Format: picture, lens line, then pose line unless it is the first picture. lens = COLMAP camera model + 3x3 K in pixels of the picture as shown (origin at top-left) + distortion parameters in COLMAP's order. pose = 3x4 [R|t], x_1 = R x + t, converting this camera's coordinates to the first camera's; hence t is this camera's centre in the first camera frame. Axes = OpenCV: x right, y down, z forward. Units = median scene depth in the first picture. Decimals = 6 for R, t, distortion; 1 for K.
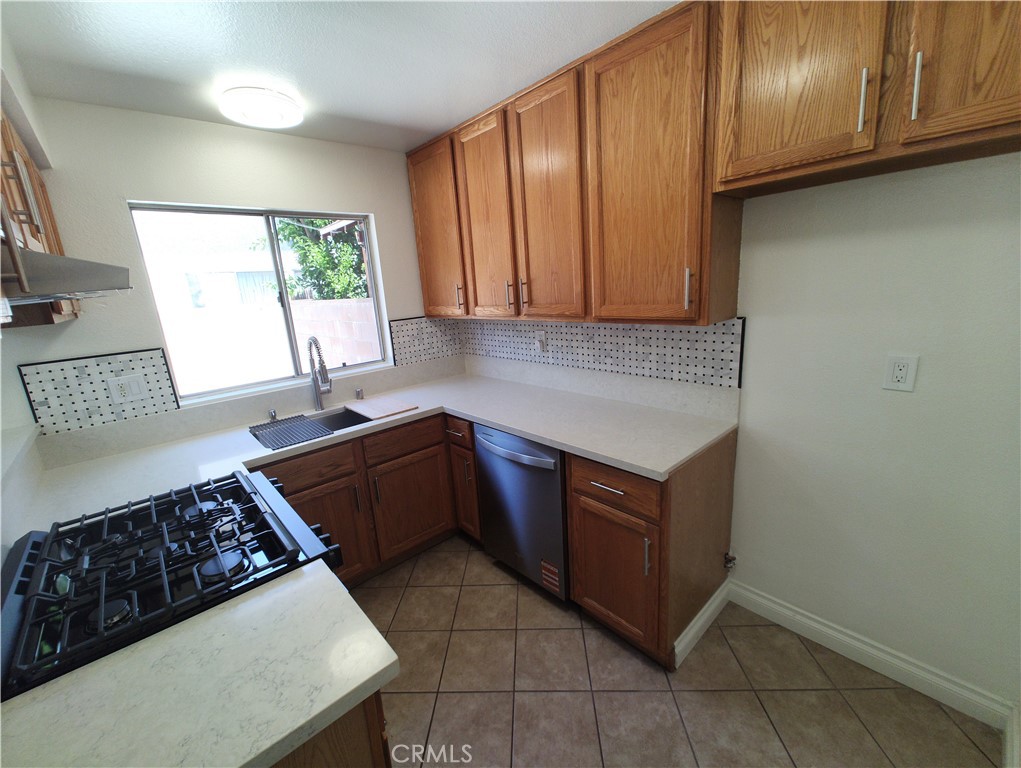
lens RADIAL K [[424.2, 0, 510.4], [0, 424.2, 381.6], [0, 0, 1]] dist [-0.001755, 0.000369]
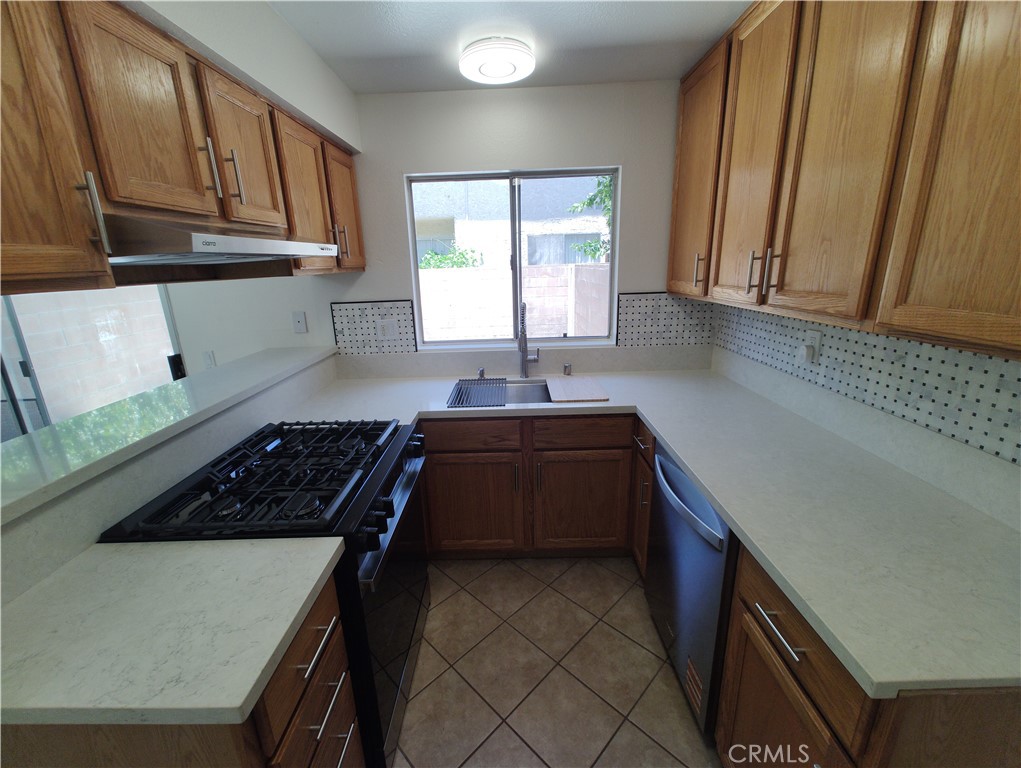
lens RADIAL K [[424.2, 0, 510.4], [0, 424.2, 381.6], [0, 0, 1]] dist [-0.001755, 0.000369]
pose [[0.738514, 0.223541, -0.636102, 0.180594], [-0.172820, 0.974681, 0.141882, -0.065571], [0.651713, 0.005150, 0.758448, 0.243292]]
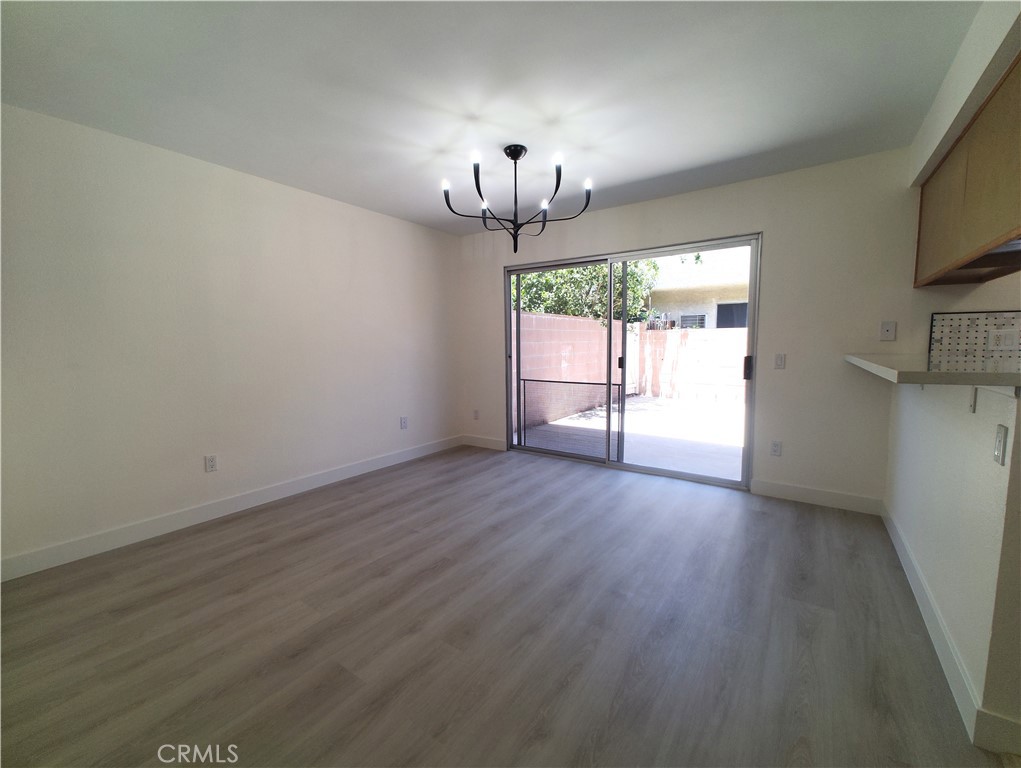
lens RADIAL K [[424.2, 0, 510.4], [0, 424.2, 381.6], [0, 0, 1]] dist [-0.001755, 0.000369]
pose [[0.226824, 0.152484, -0.961925, -0.005641], [-0.237443, 0.966524, 0.097223, 0.313975], [0.944548, 0.206350, 0.255437, -0.588525]]
